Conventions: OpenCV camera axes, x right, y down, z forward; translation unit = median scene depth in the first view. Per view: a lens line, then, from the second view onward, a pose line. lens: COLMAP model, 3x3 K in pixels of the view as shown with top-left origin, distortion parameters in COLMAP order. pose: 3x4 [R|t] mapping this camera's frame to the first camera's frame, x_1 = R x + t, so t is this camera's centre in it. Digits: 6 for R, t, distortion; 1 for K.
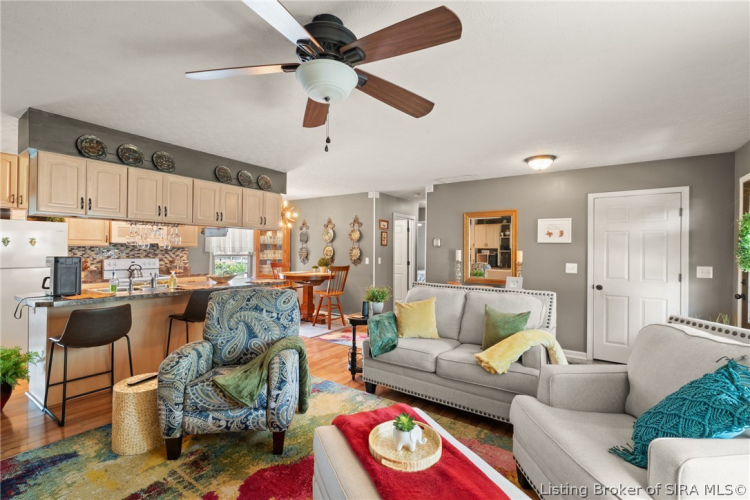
lens RADIAL K [[335.4, 0, 377.3], [0, 335.4, 249.0], [0, 0, 1]] dist [0.003363, -0.000234]
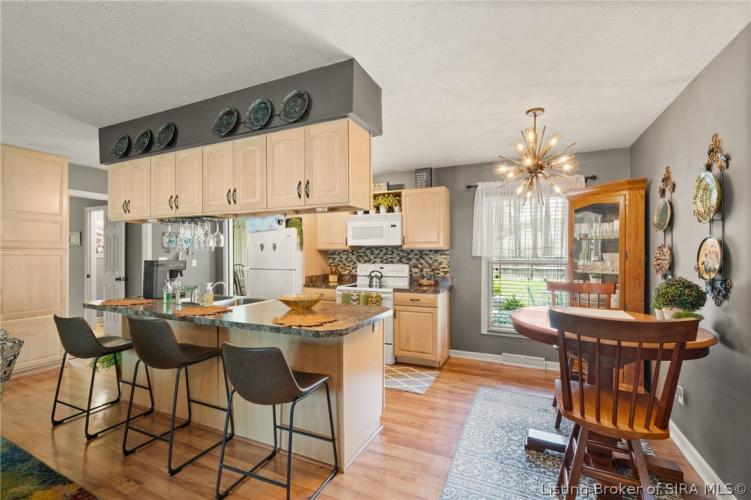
lens RADIAL K [[335.8, 0, 378.7], [0, 335.8, 253.5], [0, 0, 1]] dist [0.003363, -0.000234]
pose [[0.169477, -0.004938, -0.985522, 0.135605], [0.007750, 0.999963, -0.003678, 0.006306], [0.985504, -0.007014, 0.169509, 1.001181]]
